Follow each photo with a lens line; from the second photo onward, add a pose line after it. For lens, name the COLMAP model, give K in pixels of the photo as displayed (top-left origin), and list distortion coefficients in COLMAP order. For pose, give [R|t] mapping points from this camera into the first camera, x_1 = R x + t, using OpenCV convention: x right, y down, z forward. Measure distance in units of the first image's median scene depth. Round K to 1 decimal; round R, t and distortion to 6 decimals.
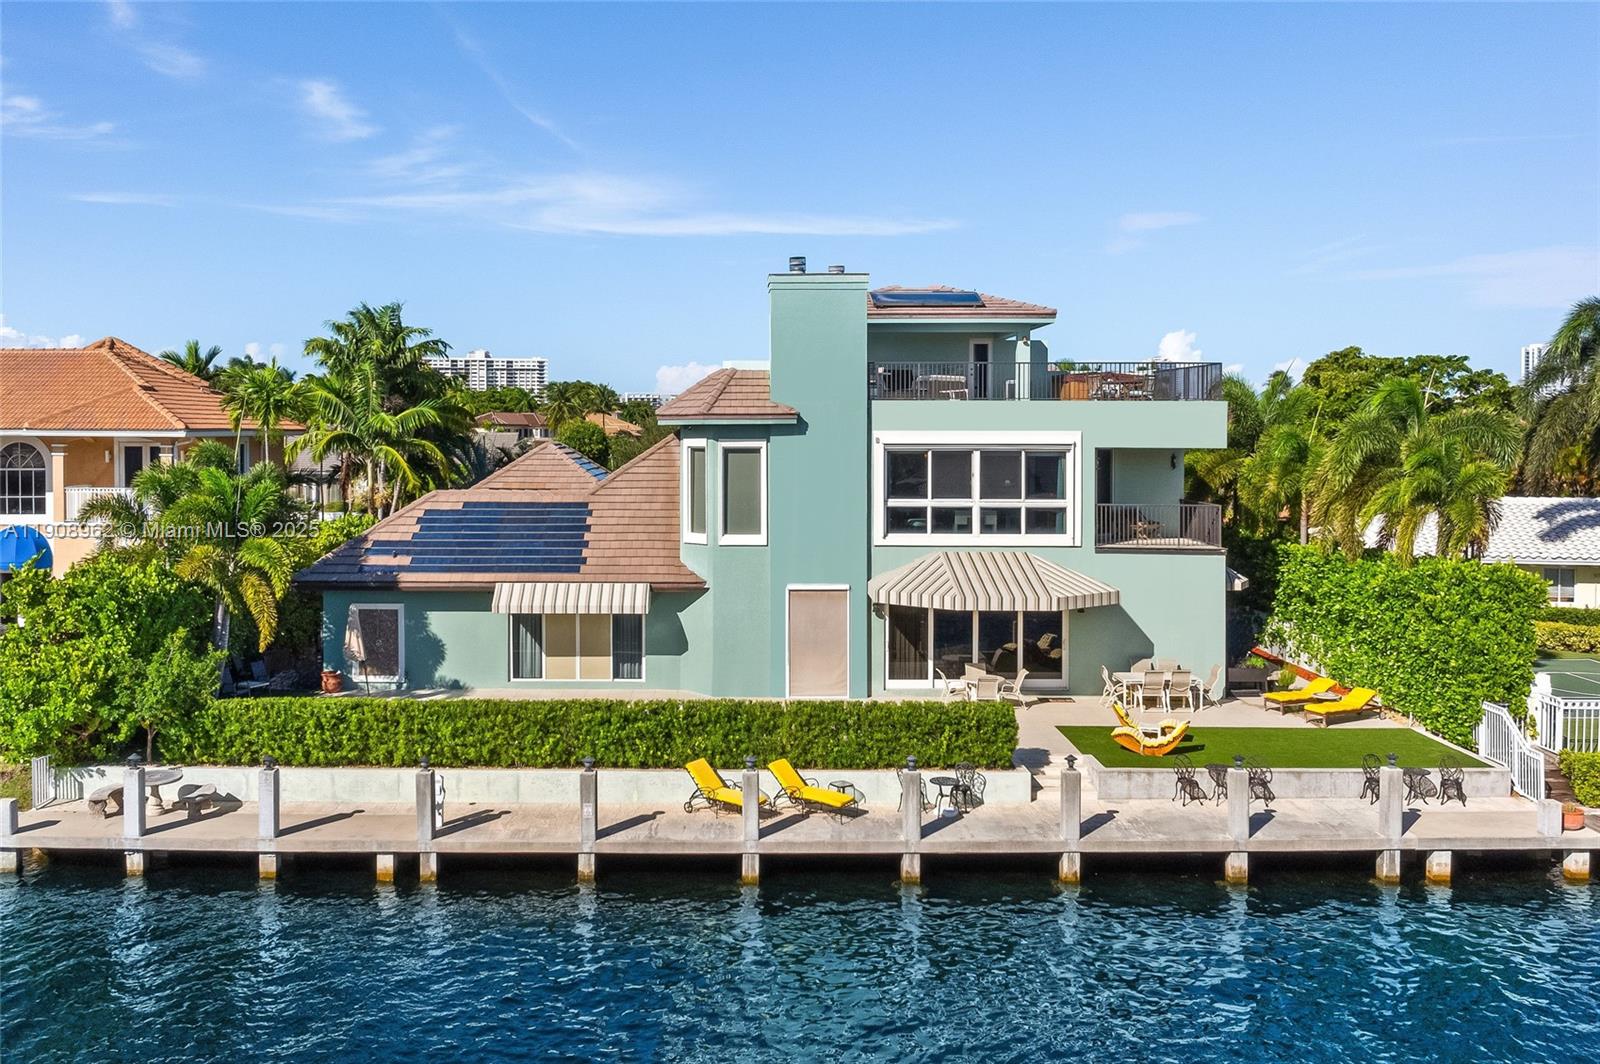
lens RADIAL K [[1445.3, 0, 727.4], [0, 1445.3, 466.3], [0, 0, 1]] dist [-0.006485, -0.006497]
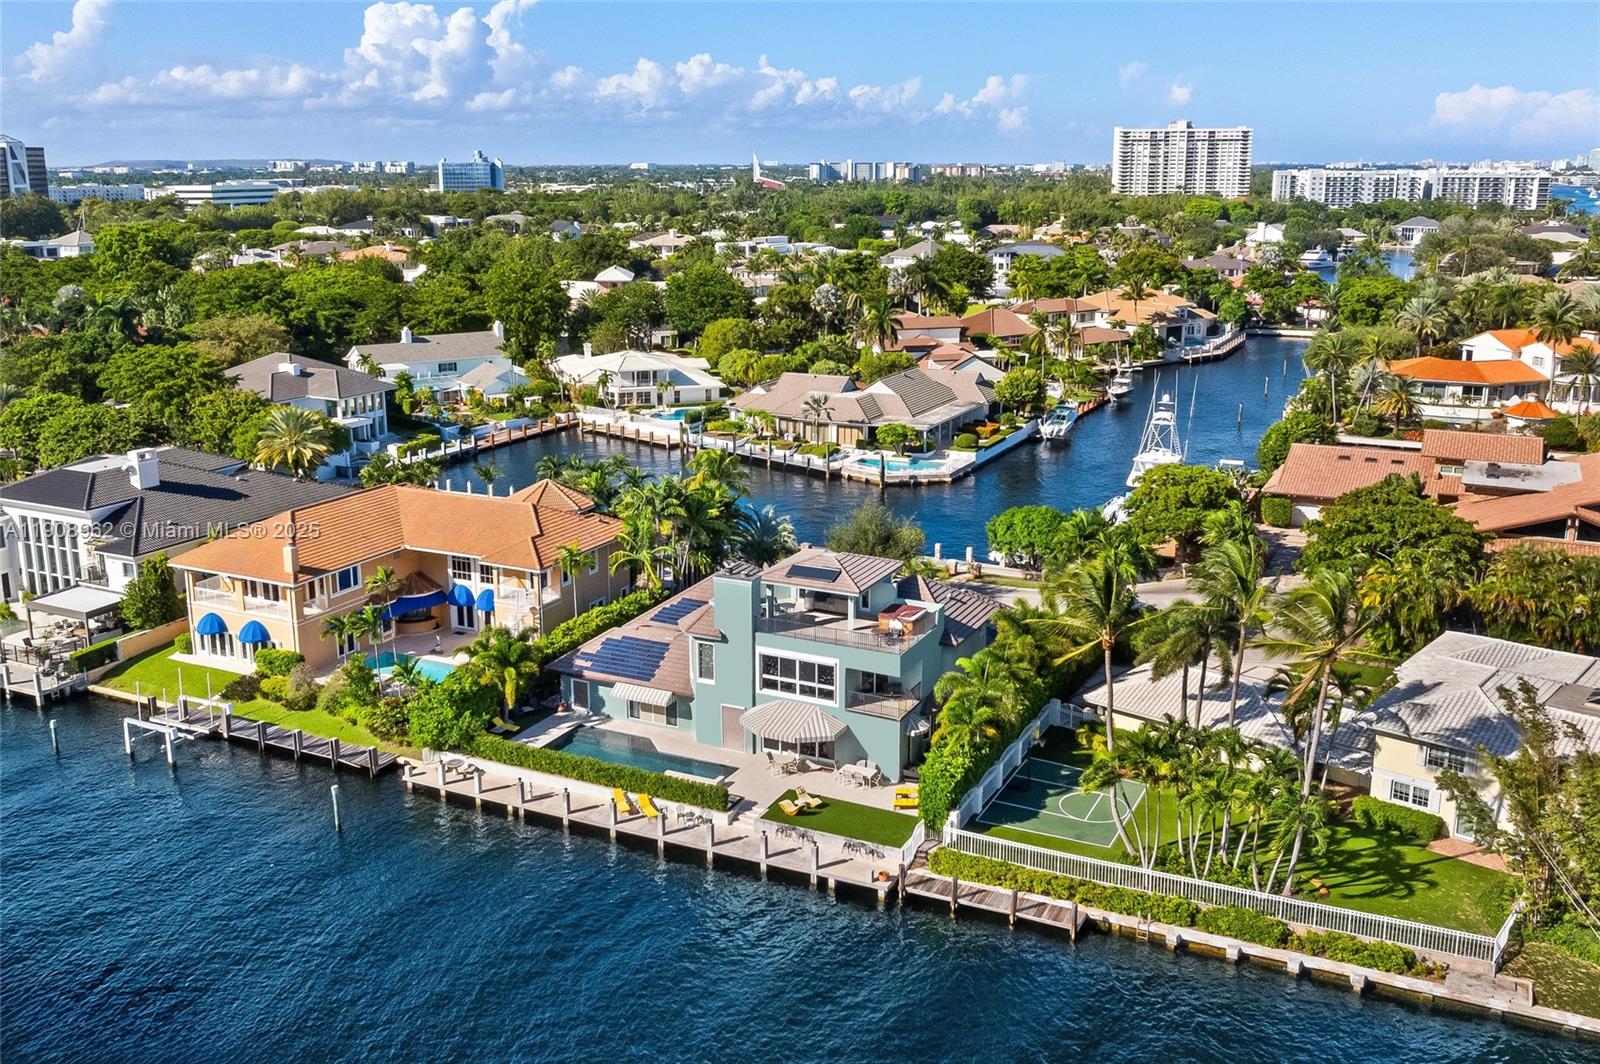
lens RADIAL K [[1343.4, 0, 811.2], [0, 1343.4, 531.8], [0, 0, 1]] dist [-0.011561, -0.024268]
pose [[0.917913, 0.110443, -0.381100, 0.990496], [-0.031657, 0.977803, 0.207120, -0.656155], [0.395516, -0.178053, 0.901035, -0.863759]]
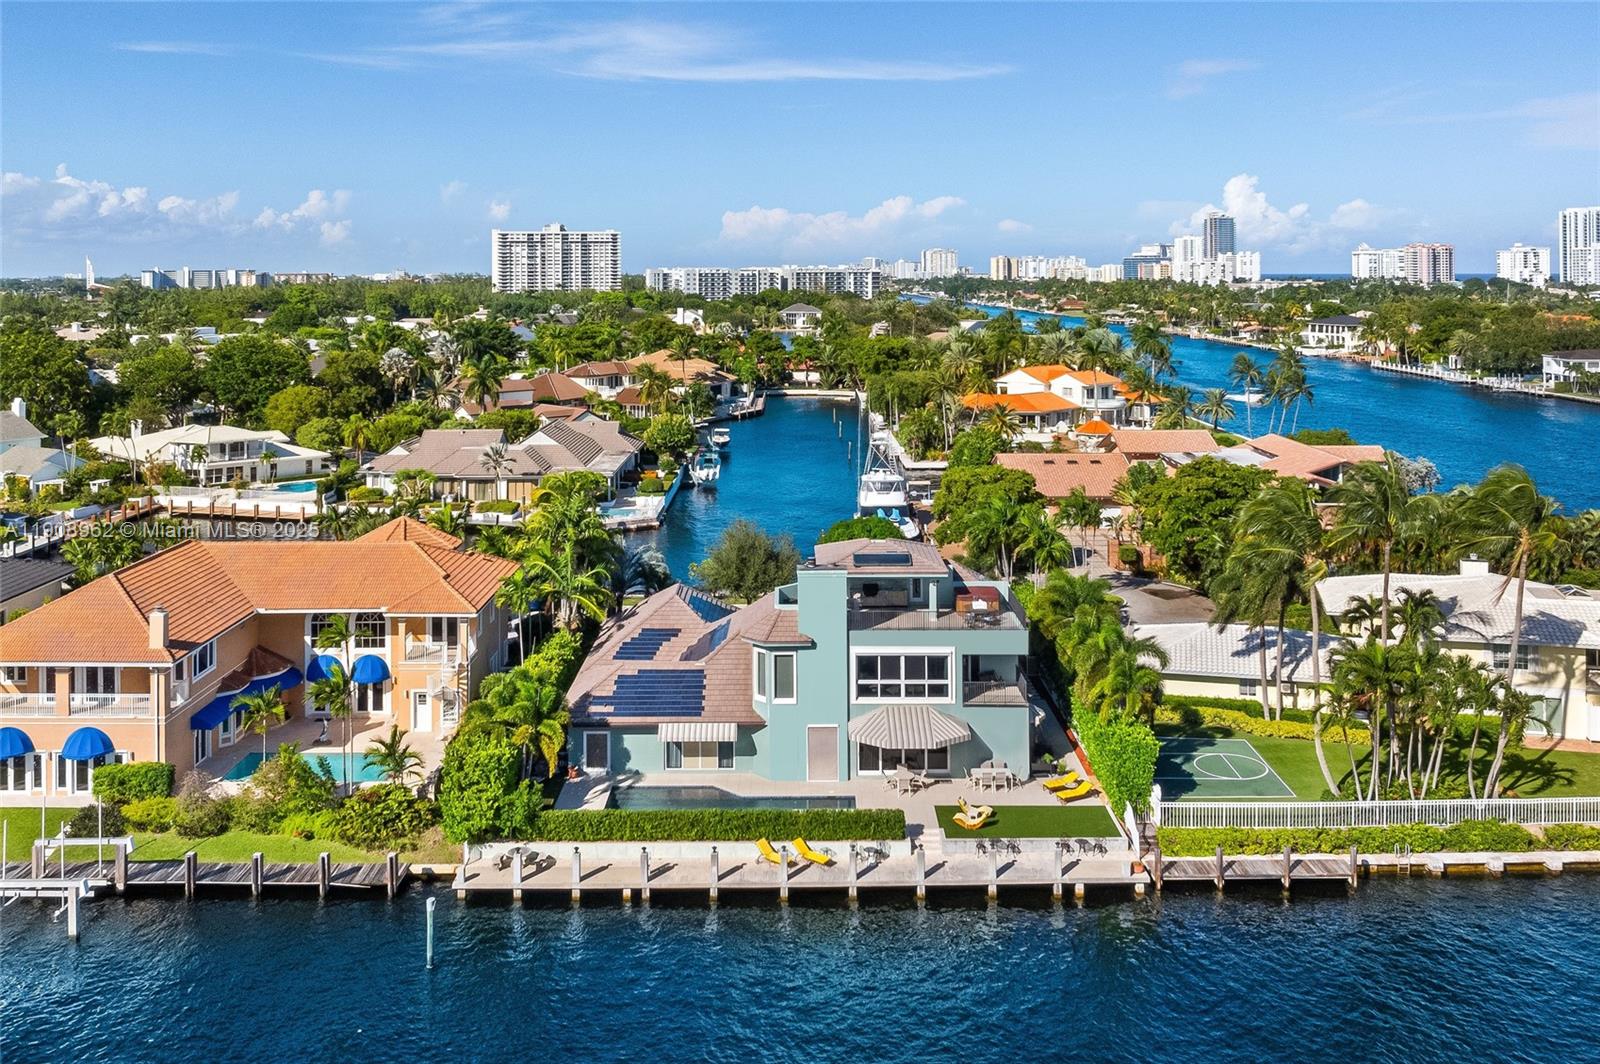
lens RADIAL K [[1362.0, 0, 826.9], [0, 1362.0, 332.1], [0, 0, 1]] dist [-0.001447, -0.016614]
pose [[0.999695, -0.000838, 0.024674, 0.023432], [0.001110, 0.999939, -0.011003, -0.443697], [-0.024663, 0.011027, 0.999635, -0.886296]]
